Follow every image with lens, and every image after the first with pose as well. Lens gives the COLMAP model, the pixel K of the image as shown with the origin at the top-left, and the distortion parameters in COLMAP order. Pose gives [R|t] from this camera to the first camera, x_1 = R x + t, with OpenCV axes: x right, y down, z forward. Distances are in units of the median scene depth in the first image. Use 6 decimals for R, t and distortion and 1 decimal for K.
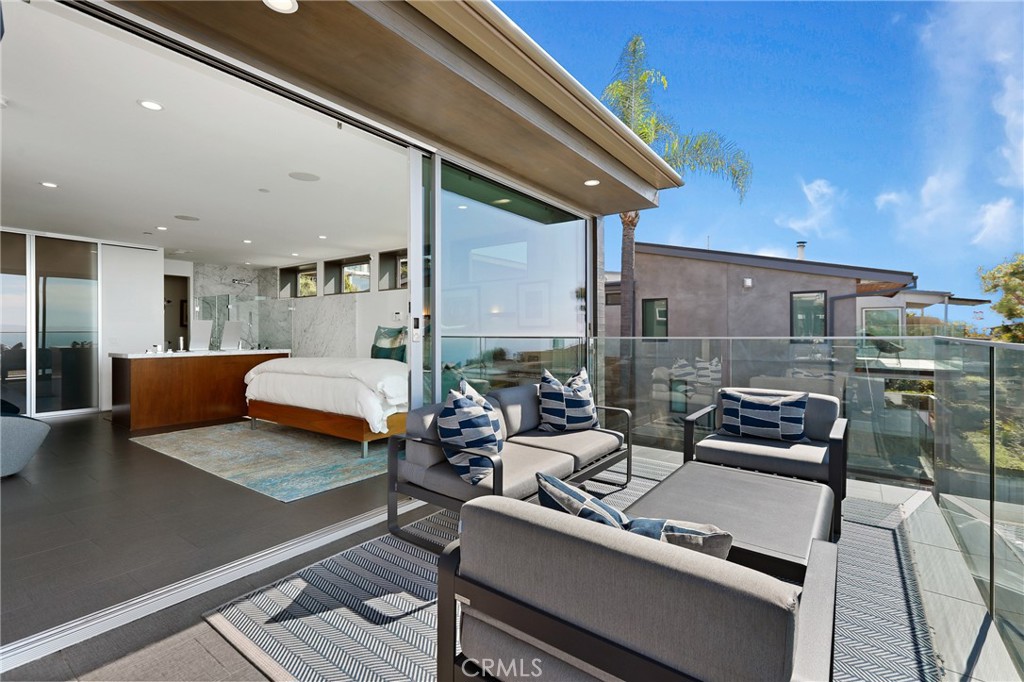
lens RADIAL K [[464.6, 0, 507.6], [0, 464.6, 334.4], [0, 0, 1]] dist [0.001127, 0.001622]
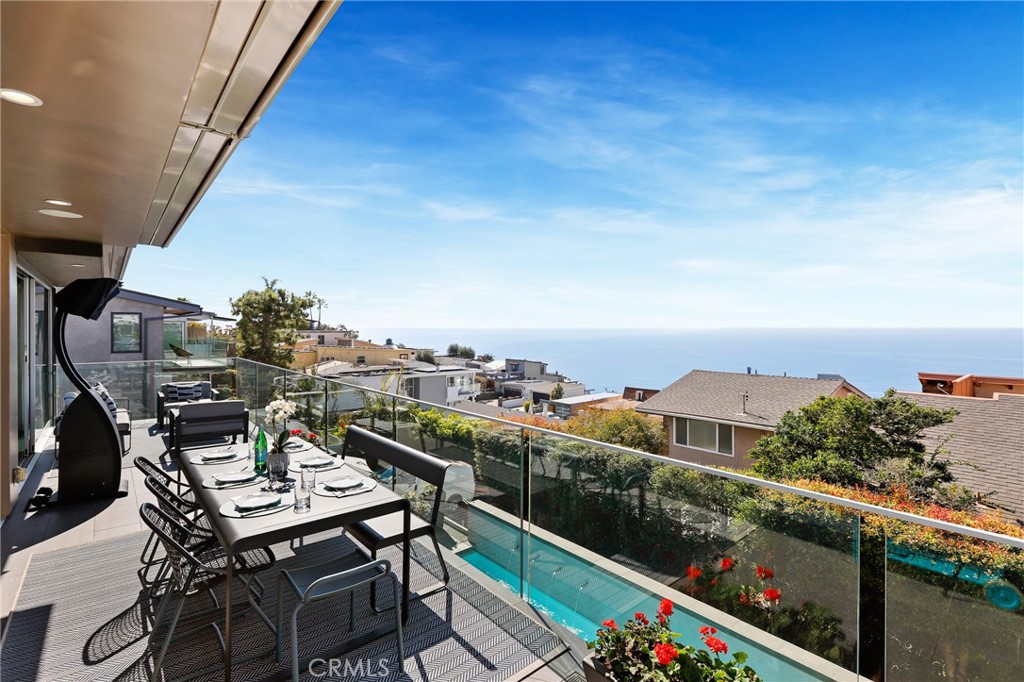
lens RADIAL K [[464.6, 0, 502.4], [0, 464.6, 327.3], [0, 0, 1]] dist [0.001127, 0.001622]
pose [[0.231540, 0.000877, 0.972825, -0.384273], [0.009257, 0.999952, -0.003105, -0.040083], [-0.972781, 0.009725, 0.231521, -0.327255]]
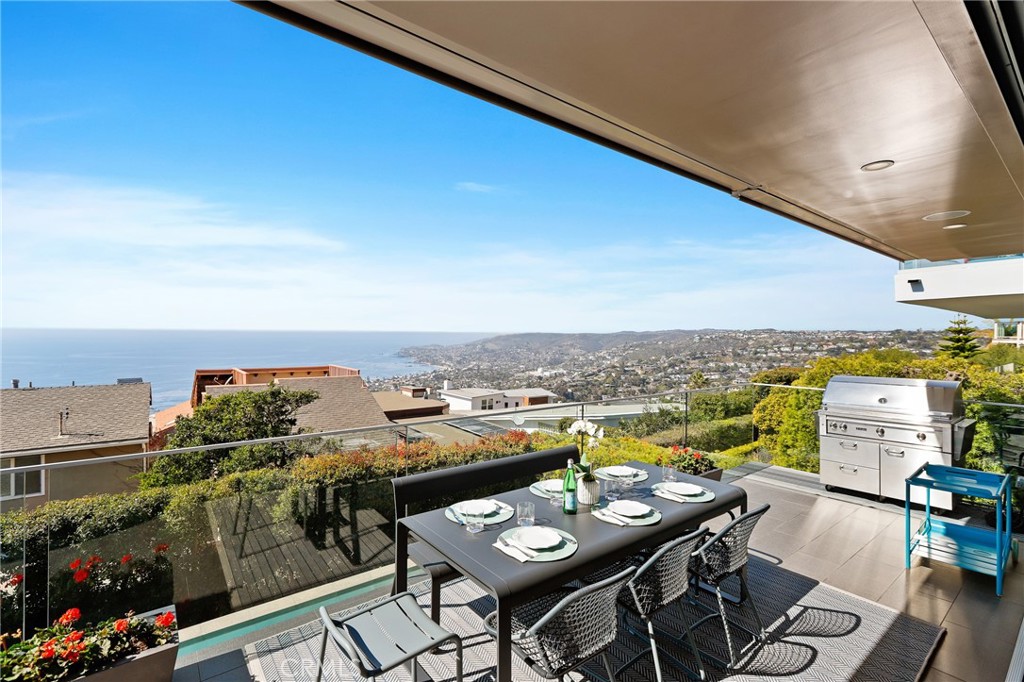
lens RADIAL K [[464.6, 0, 517.3], [0, 464.6, 339.5], [0, 0, 1]] dist [0.001127, 0.001622]
pose [[-0.962839, -0.018656, 0.269430, -0.196535], [-0.014795, 0.999757, 0.016353, -0.042144], [-0.269669, 0.011759, -0.962881, 0.030342]]
